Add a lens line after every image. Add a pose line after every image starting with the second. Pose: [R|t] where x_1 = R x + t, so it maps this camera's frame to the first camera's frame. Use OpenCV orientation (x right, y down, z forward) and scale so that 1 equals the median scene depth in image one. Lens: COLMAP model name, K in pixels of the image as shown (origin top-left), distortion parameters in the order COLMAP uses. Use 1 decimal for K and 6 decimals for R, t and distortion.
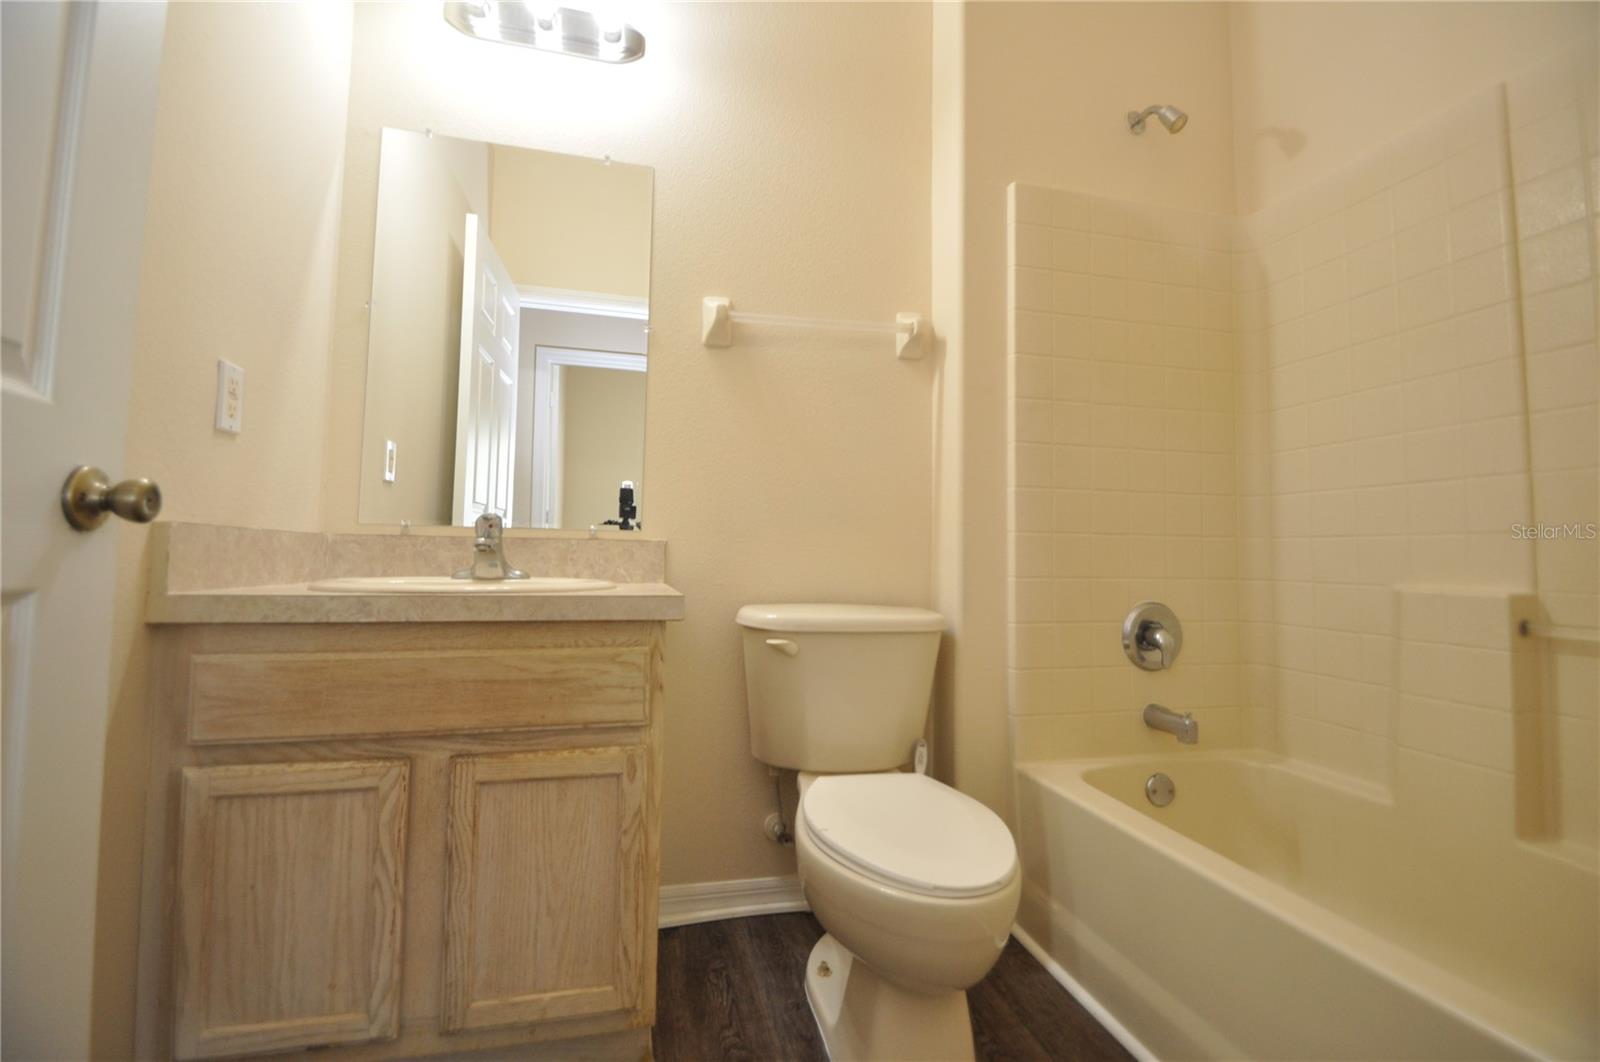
lens RADIAL K [[695.6, 0, 797.3], [0, 695.6, 516.5], [0, 0, 1]] dist [0.024743, -0.023774]
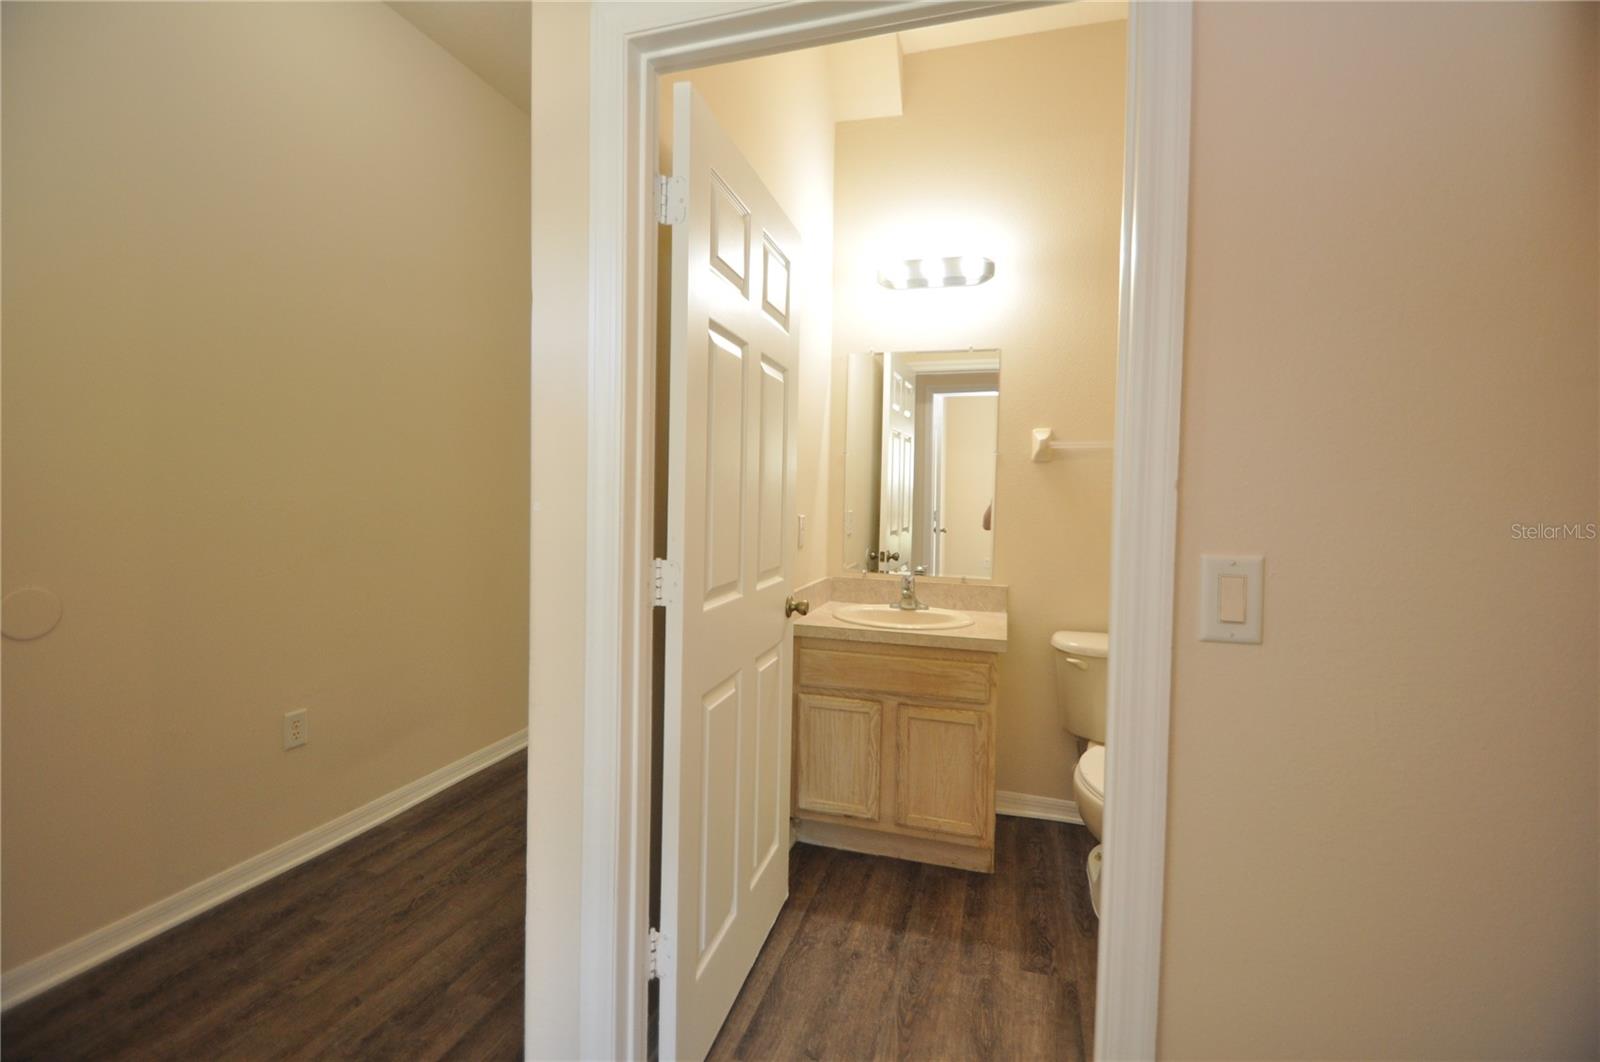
lens RADIAL K [[696.4, 0, 799.8], [0, 696.4, 512.6], [0, 0, 1]] dist [0.014174, -0.014747]
pose [[0.860380, 0.015580, -0.509415, 0.343364], [0.024334, 0.997137, 0.071596, -0.416307], [0.509072, -0.073996, 0.857538, -0.980915]]
